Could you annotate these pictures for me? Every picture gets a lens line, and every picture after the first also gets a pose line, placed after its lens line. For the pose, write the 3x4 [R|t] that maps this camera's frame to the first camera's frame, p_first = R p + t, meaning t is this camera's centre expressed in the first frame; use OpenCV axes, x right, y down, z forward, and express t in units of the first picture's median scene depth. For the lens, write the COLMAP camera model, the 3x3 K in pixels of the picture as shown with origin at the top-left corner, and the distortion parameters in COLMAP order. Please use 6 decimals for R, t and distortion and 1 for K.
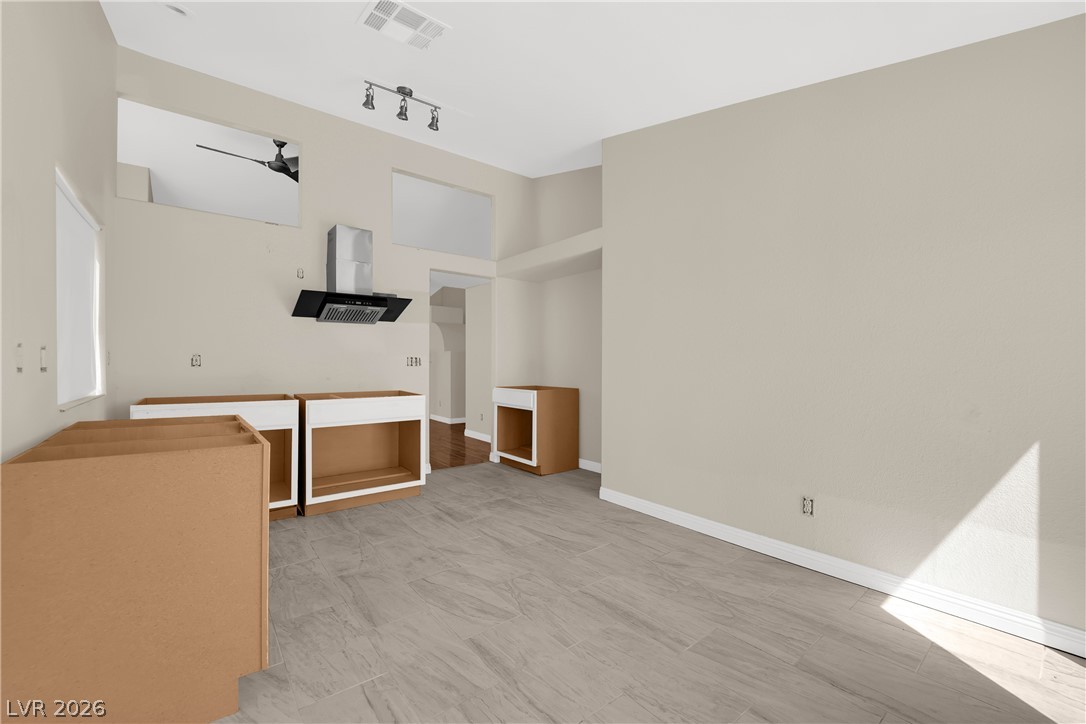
lens RADIAL K [[438.0, 0, 538.4], [0, 438.0, 360.9], [0, 0, 1]] dist [-0.009369, -0.004119]
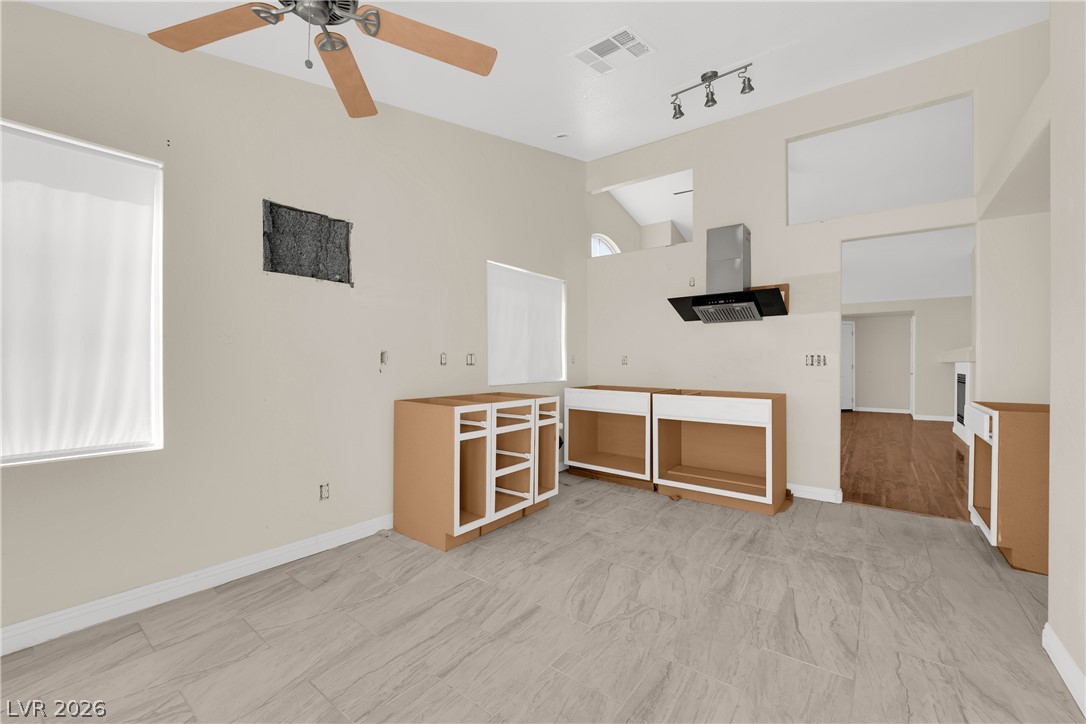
lens RADIAL K [[438.0, 0, 538.4], [0, 438.0, 361.3], [0, 0, 1]] dist [-0.009369, -0.004119]
pose [[0.245633, -0.001536, -0.969362, 0.567756], [0.002858, 0.999996, -0.000860, 0.003742], [0.969359, -0.002559, 0.245636, 0.438552]]
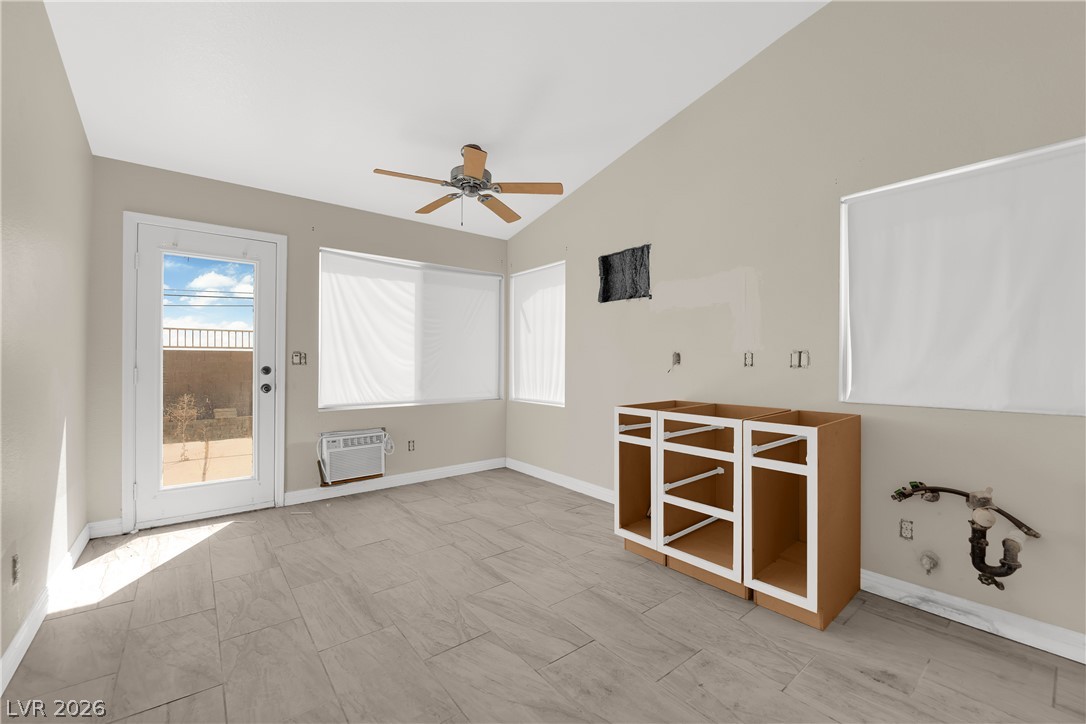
lens RADIAL K [[438.0, 0, 539.6], [0, 438.0, 366.6], [0, 0, 1]] dist [-0.009369, -0.004119]
pose [[-0.999939, -0.007618, -0.008018, -0.146105], [-0.007628, 0.999970, 0.001253, 0.013069], [0.008009, 0.001314, -0.999967, 1.362806]]
